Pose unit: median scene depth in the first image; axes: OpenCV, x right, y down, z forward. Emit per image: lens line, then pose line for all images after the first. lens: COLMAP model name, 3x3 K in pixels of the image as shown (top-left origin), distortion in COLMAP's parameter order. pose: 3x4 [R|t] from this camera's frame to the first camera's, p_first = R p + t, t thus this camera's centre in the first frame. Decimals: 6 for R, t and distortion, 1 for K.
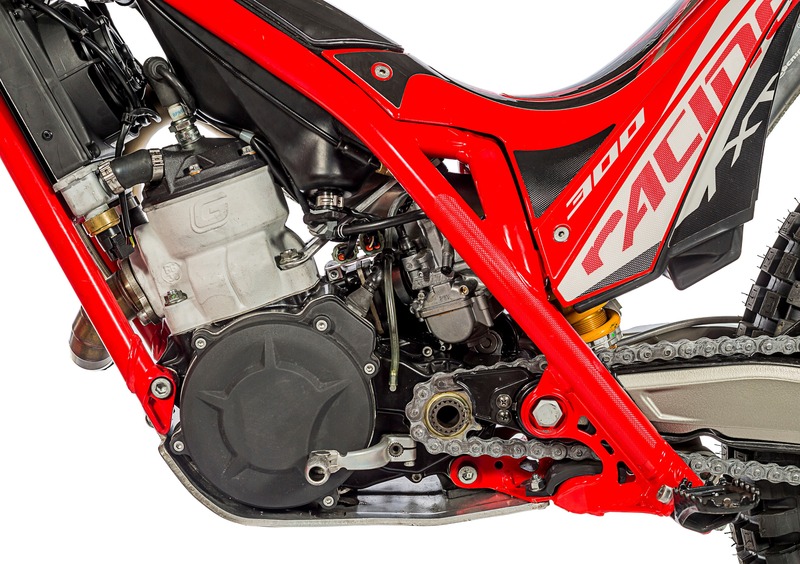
lens RADIAL K [[1307.0, 0, 405.3], [0, 1307.0, 284.7], [0, 0, 1]] dist [-0.117131, 0.000000]
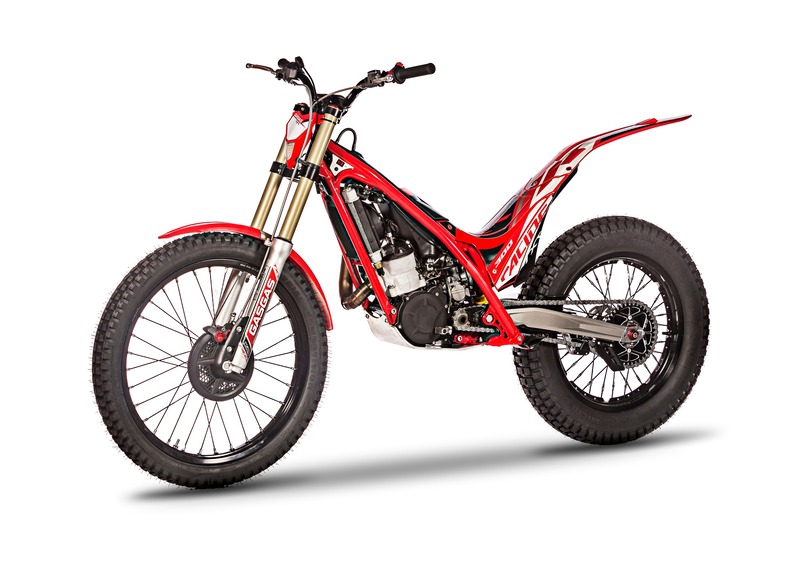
lens RADIAL K [[1934.1, 0, 400.9], [0, 1934.1, 282.4], [0, 0, 1]] dist [-0.020853, 0.000000]
pose [[0.885001, 0.023645, 0.464988, -2.755996], [0.000004, 0.998709, -0.050793, 0.280802], [-0.465589, 0.044954, 0.883858, -3.886920]]
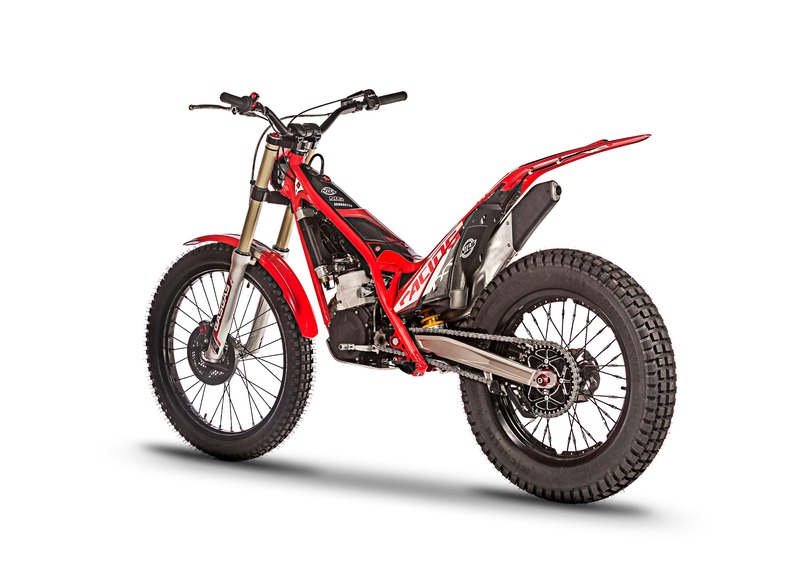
lens RADIAL K [[1892.7, 0, 401.4], [0, 1892.7, 280.4], [0, 0, 1]] dist [-0.005649, 0.000000]
pose [[0.732479, 0.097915, -0.673712, 3.855219], [-0.127449, 0.991829, 0.005584, -0.113105], [0.668754, 0.081773, 0.738973, -3.111874]]
